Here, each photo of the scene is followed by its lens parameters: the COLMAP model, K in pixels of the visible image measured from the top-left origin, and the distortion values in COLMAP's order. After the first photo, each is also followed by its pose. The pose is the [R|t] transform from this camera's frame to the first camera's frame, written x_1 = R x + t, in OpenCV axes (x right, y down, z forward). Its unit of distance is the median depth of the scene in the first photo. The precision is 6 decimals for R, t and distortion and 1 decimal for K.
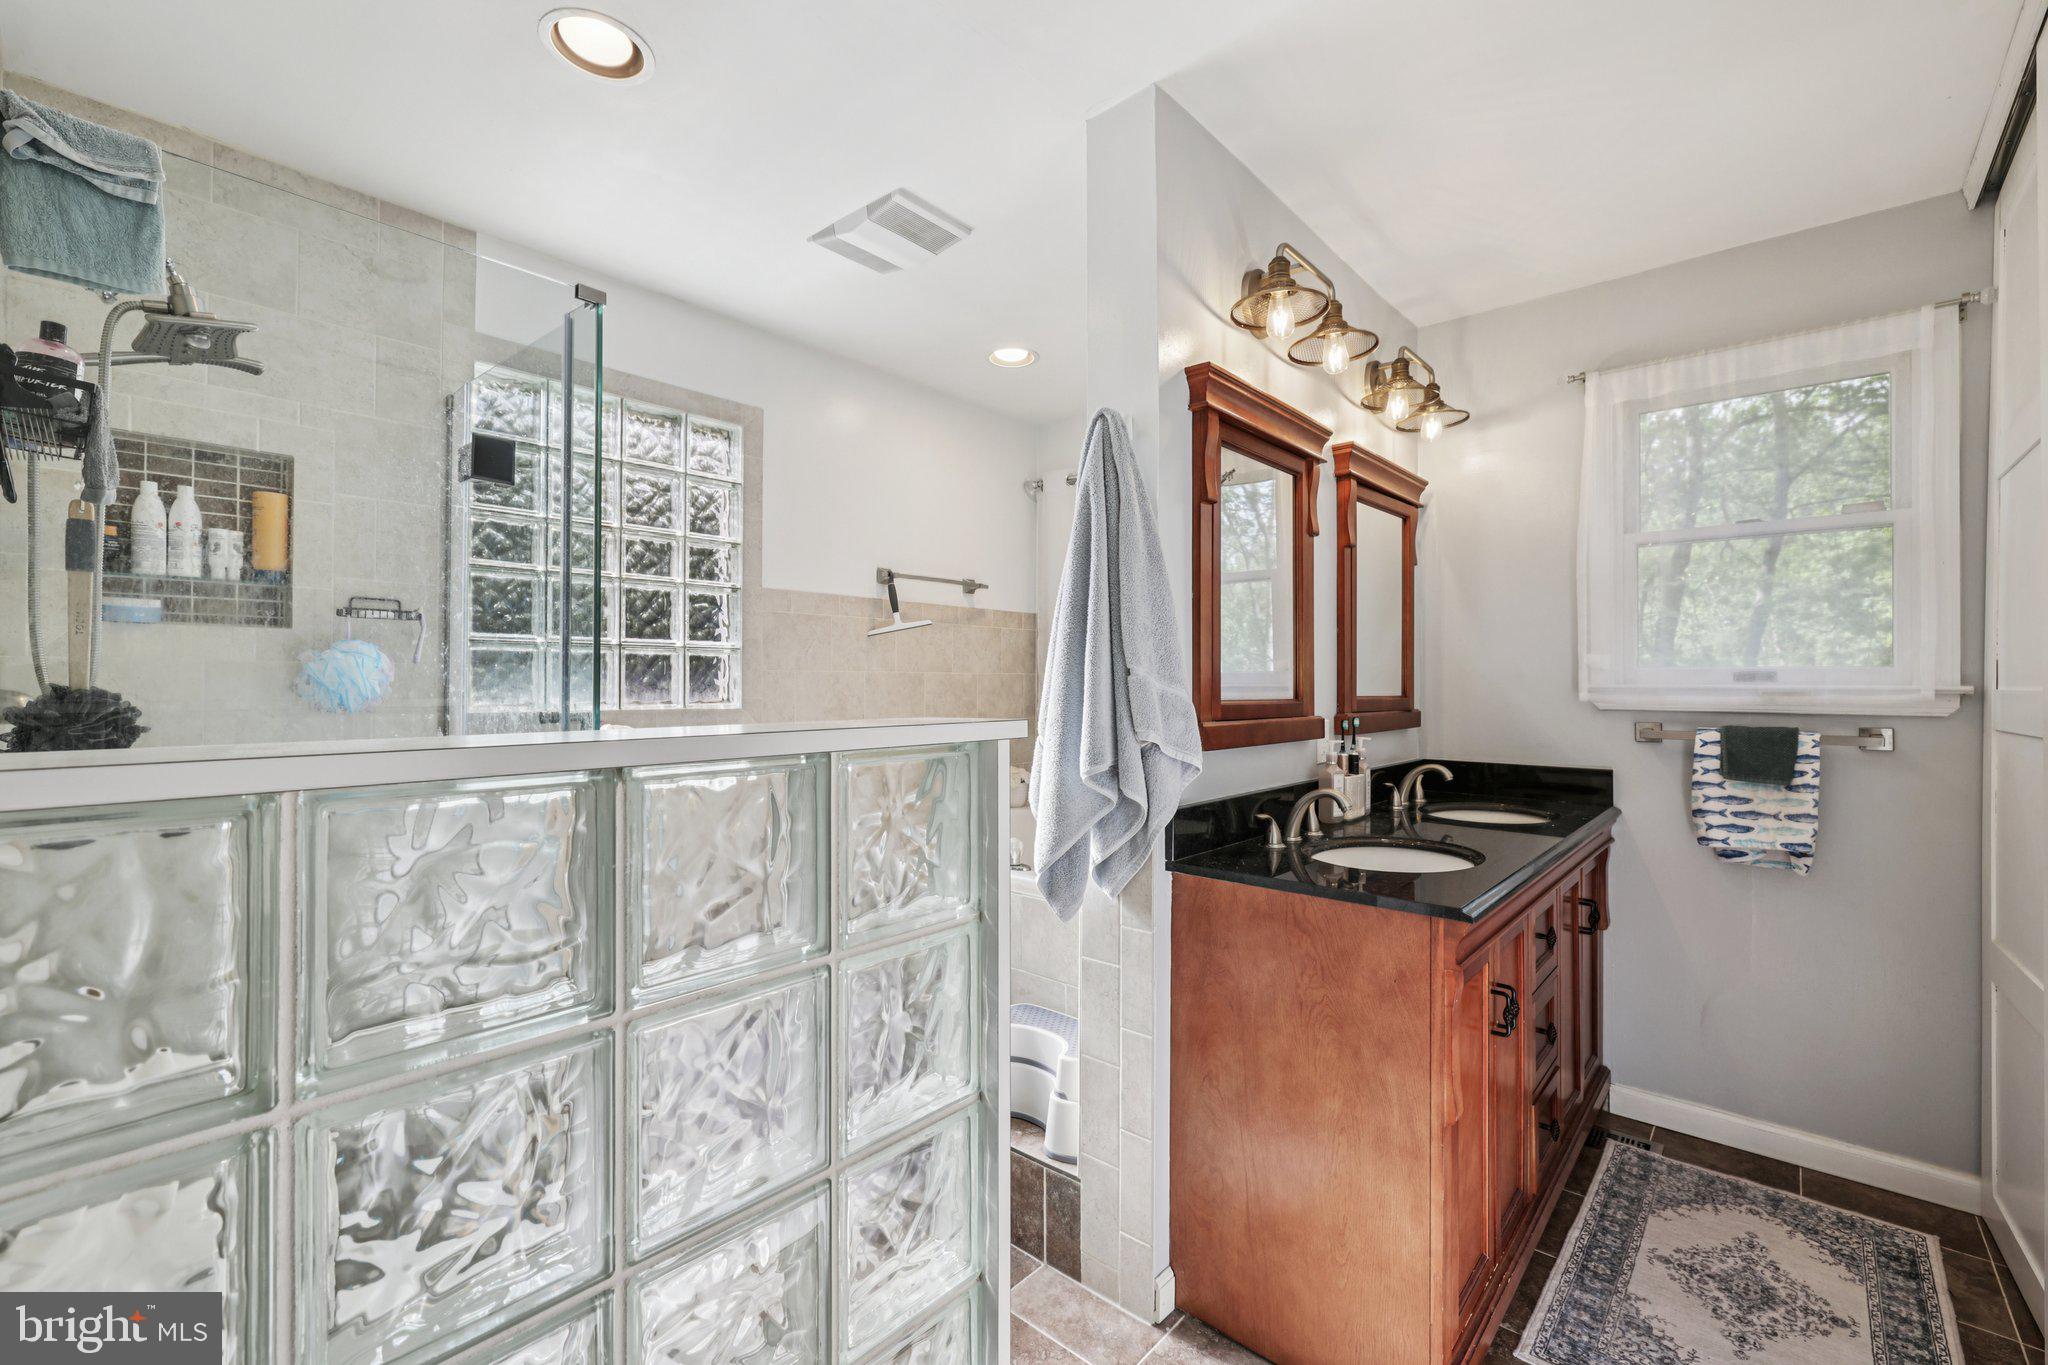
lens RADIAL K [[866.2, 0, 1029.6], [0, 866.2, 684.8], [0, 0, 1]] dist [0.000083, 0.000158]
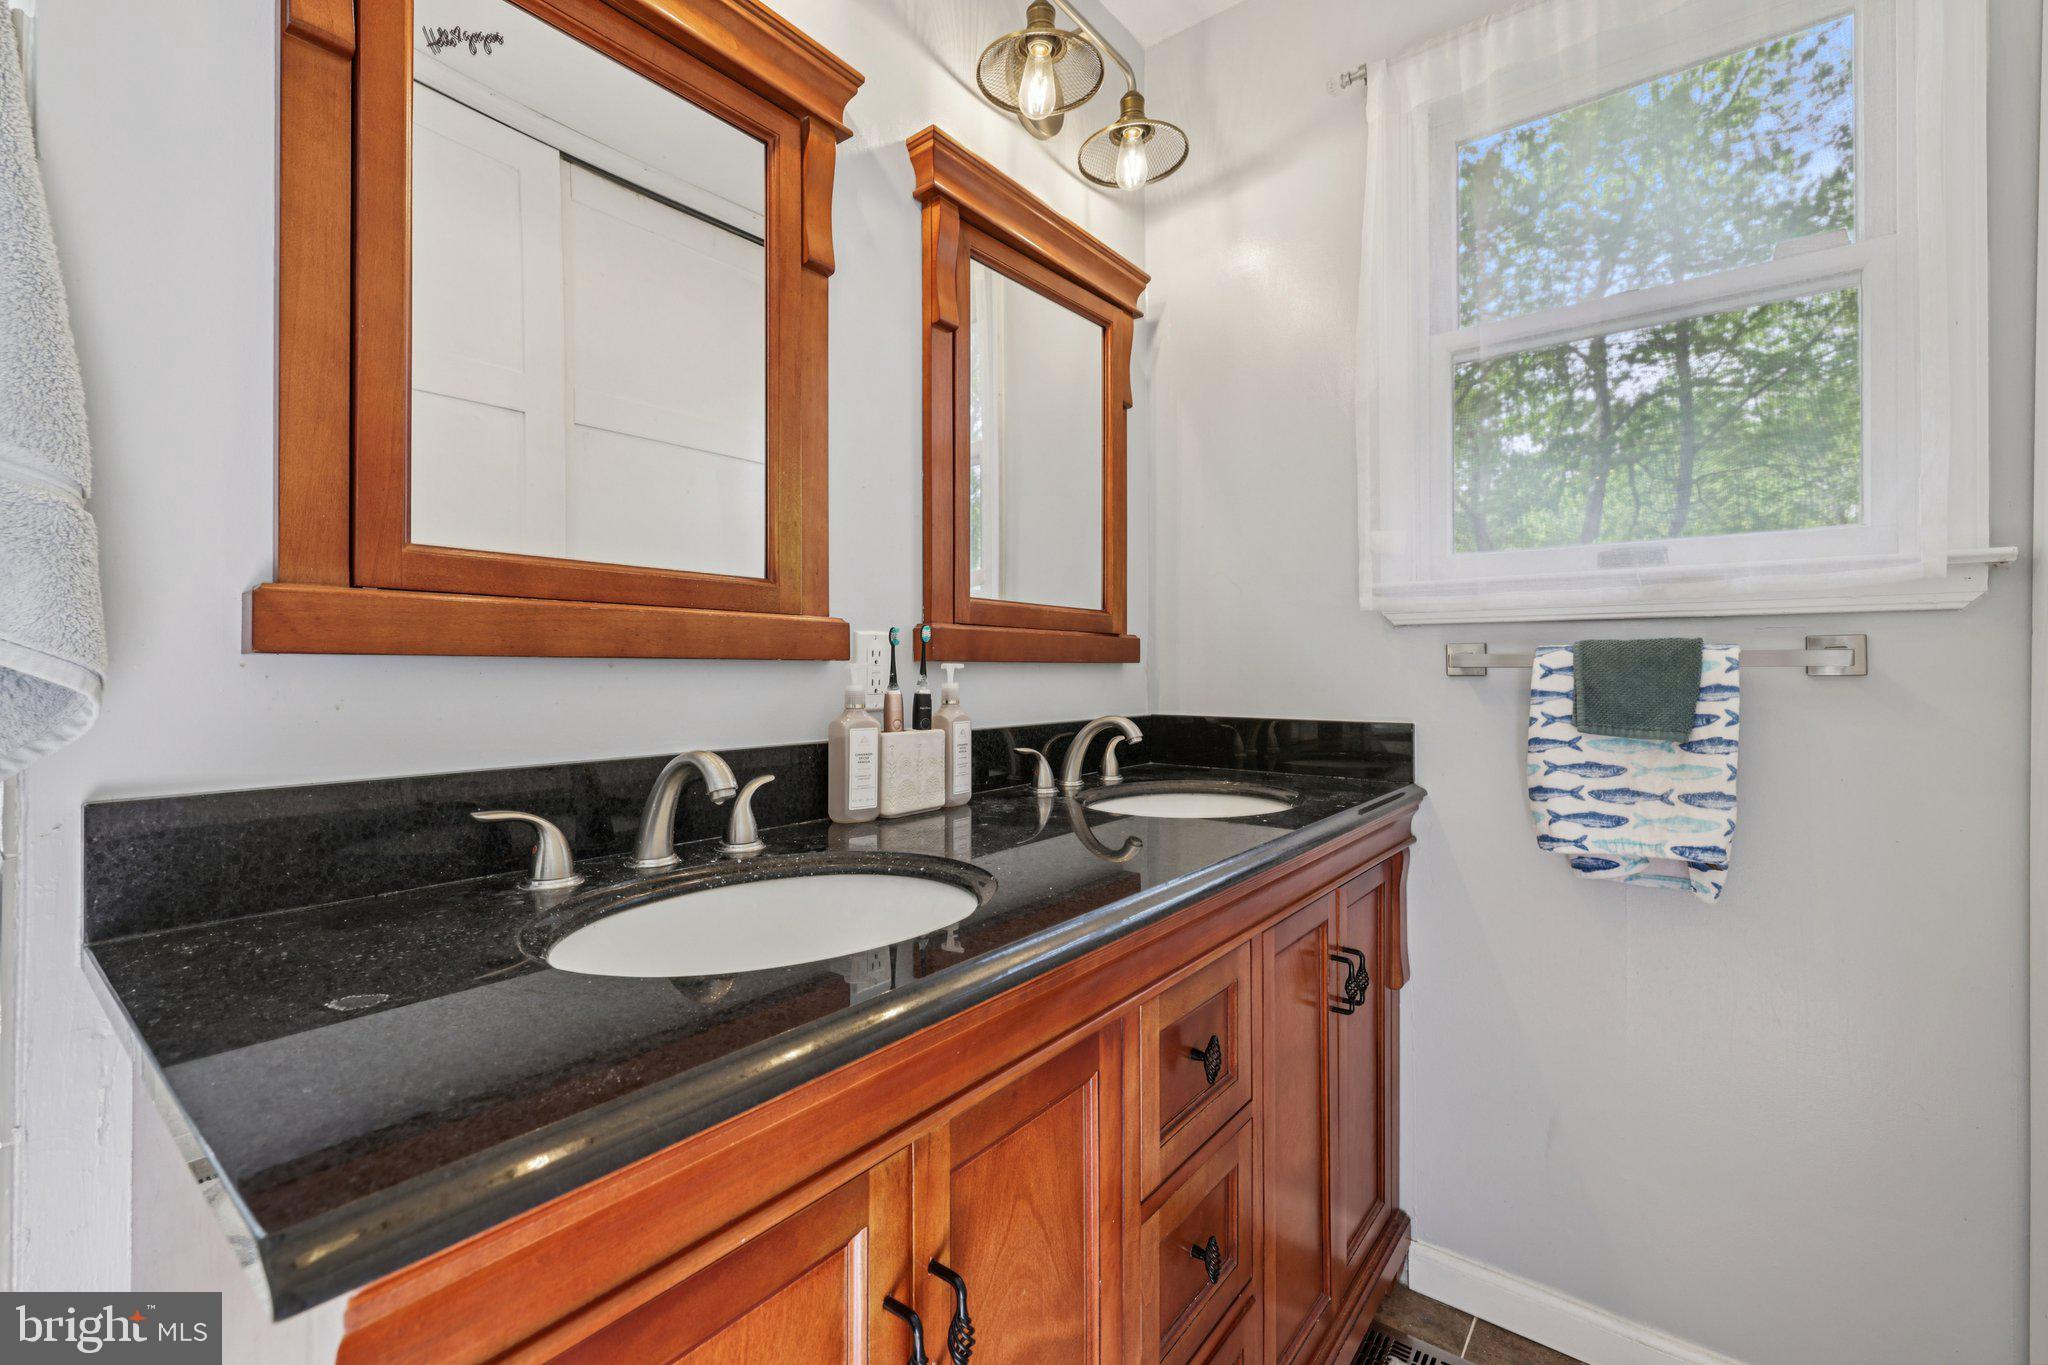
lens RADIAL K [[874.1, 0, 1023.6], [0, 874.1, 671.2], [0, 0, 1]] dist [-0.003087, -0.000333]
pose [[0.997911, -0.004412, 0.064447, 0.406330], [0.004192, 0.999985, 0.003553, 0.065588], [-0.064461, -0.003276, 0.997915, 0.457911]]
